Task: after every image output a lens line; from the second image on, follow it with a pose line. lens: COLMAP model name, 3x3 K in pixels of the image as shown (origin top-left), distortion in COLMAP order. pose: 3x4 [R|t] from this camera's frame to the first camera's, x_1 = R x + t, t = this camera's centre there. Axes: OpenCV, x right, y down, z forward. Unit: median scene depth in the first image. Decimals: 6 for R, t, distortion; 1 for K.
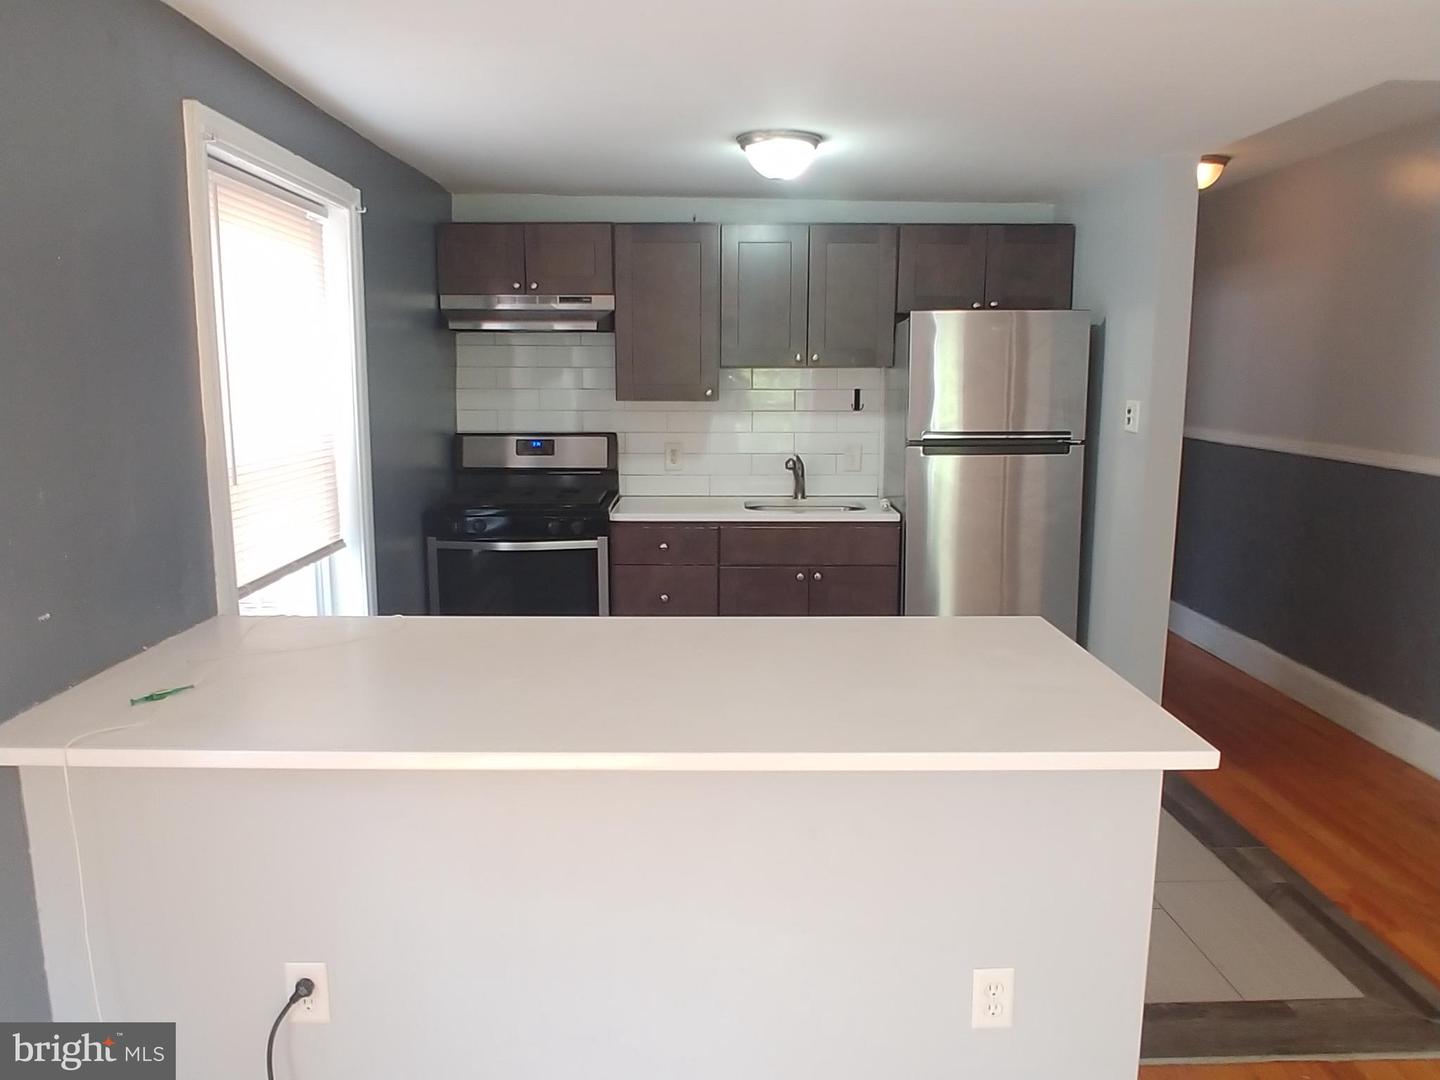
lens RADIAL K [[1041.6, 0, 711.1], [0, 1041.6, 547.6], [0, 0, 1]] dist [-0.028631, -0.013463]
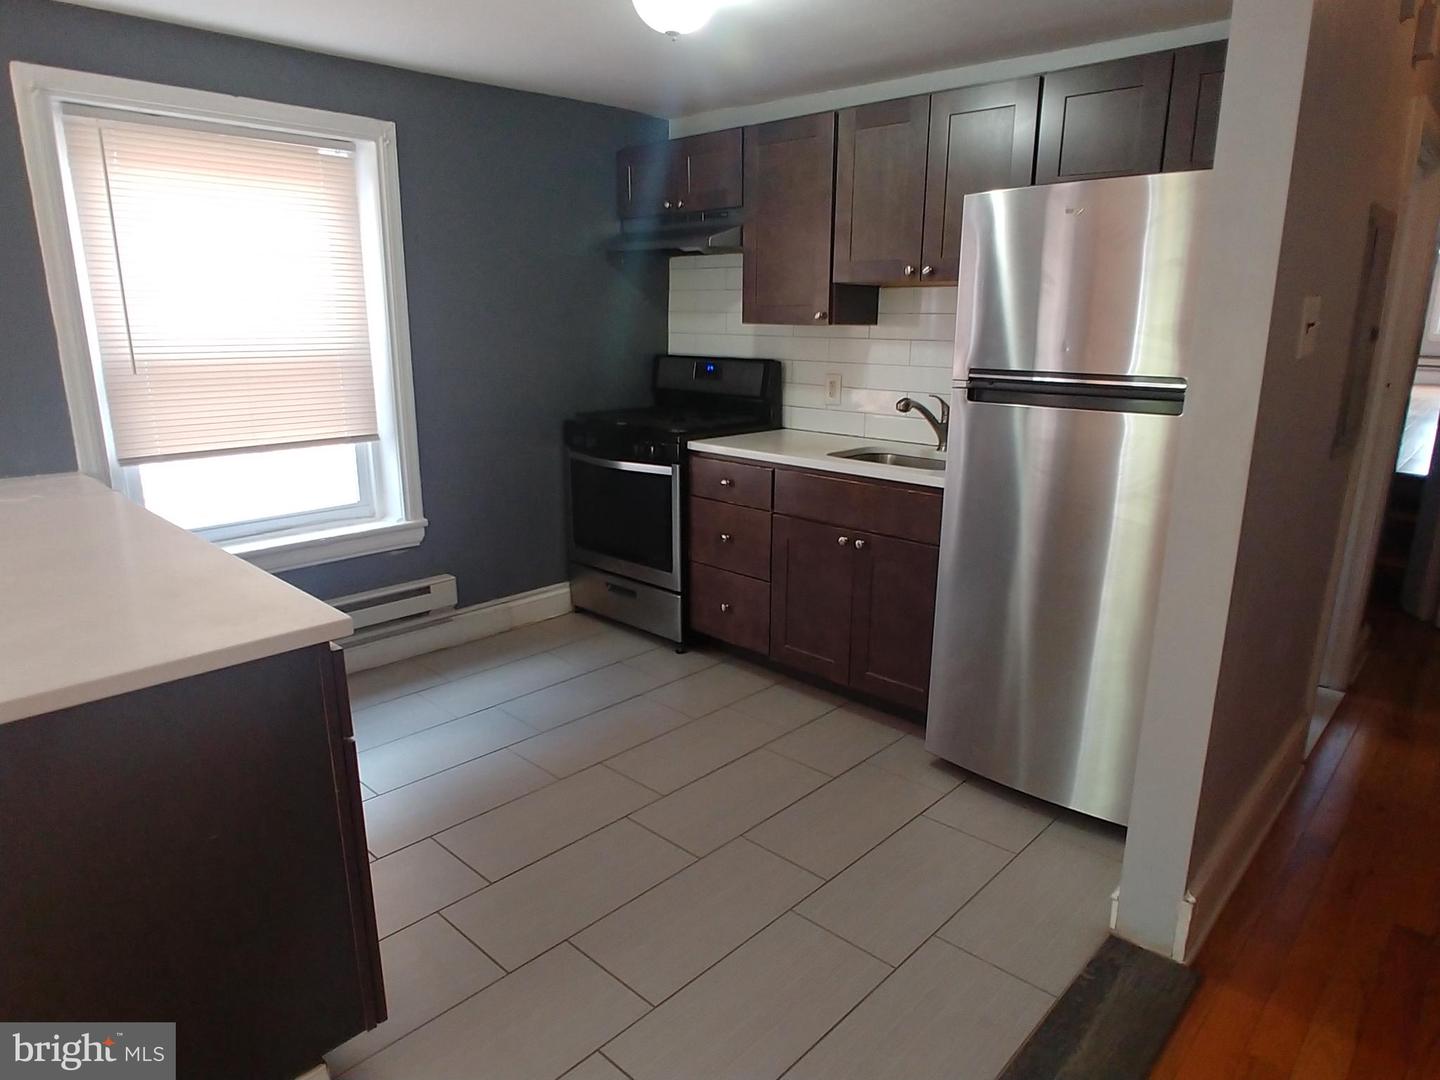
lens RADIAL K [[897.1, 0, 714.5], [0, 897.1, 542.9], [0, 0, 1]] dist [-0.025885, 0.007127]
pose [[0.717486, 0.173216, -0.674693, 0.480127], [-0.119493, 0.984837, 0.125768, -0.046102], [0.686247, -0.009616, 0.727305, 0.402090]]
